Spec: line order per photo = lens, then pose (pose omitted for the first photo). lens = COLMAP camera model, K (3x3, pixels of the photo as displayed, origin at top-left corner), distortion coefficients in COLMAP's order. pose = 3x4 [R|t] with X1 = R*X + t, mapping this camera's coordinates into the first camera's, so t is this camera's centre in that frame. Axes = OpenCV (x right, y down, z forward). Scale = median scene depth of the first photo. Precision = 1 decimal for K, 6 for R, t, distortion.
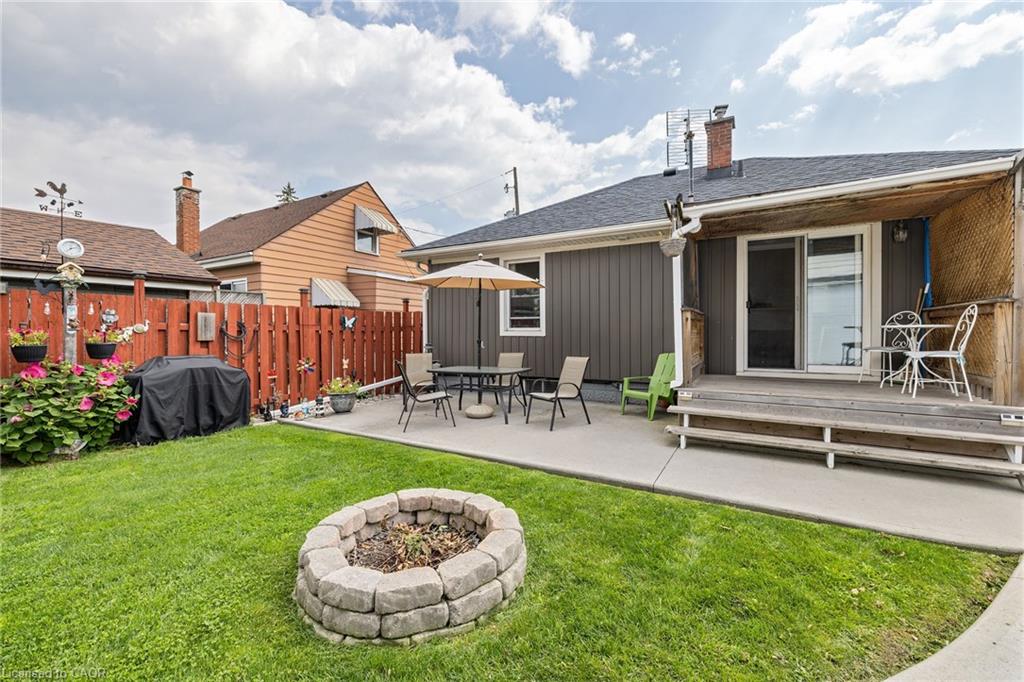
lens RADIAL K [[422.2, 0, 512.0], [0, 422.2, 338.8], [0, 0, 1]] dist [0.001677, -0.000423]
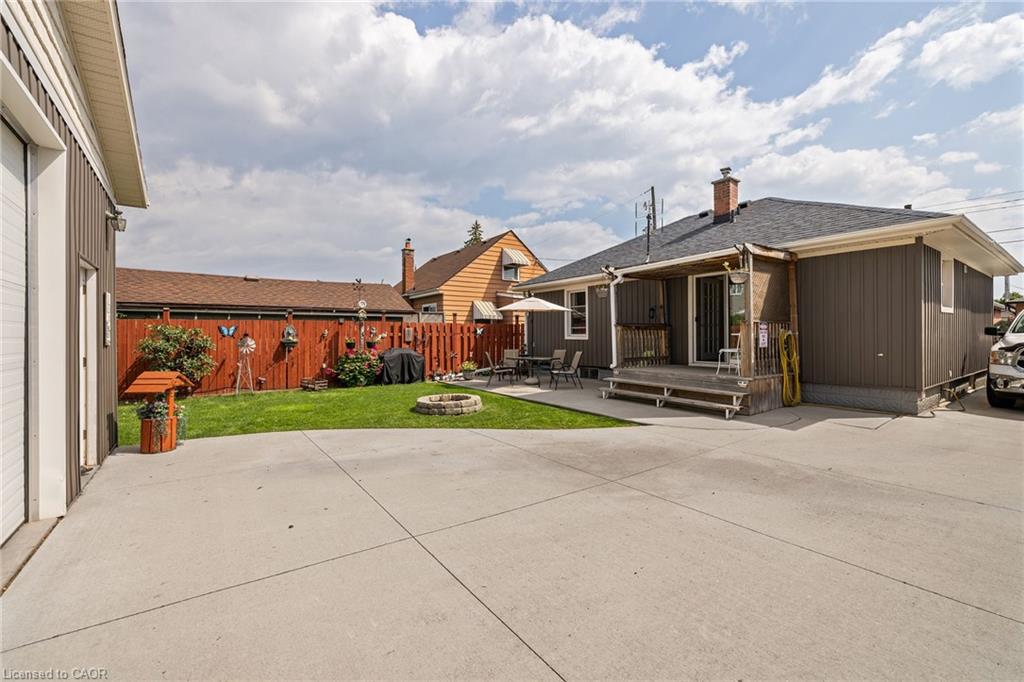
lens RADIAL K [[422.2, 0, 510.9], [0, 422.2, 337.9], [0, 0, 1]] dist [0.001677, -0.000423]
pose [[0.908047, 0.001131, -0.418867, 0.520482], [-0.005713, 0.999937, -0.009684, 0.003840], [0.418829, 0.011186, 0.907996, -0.583471]]
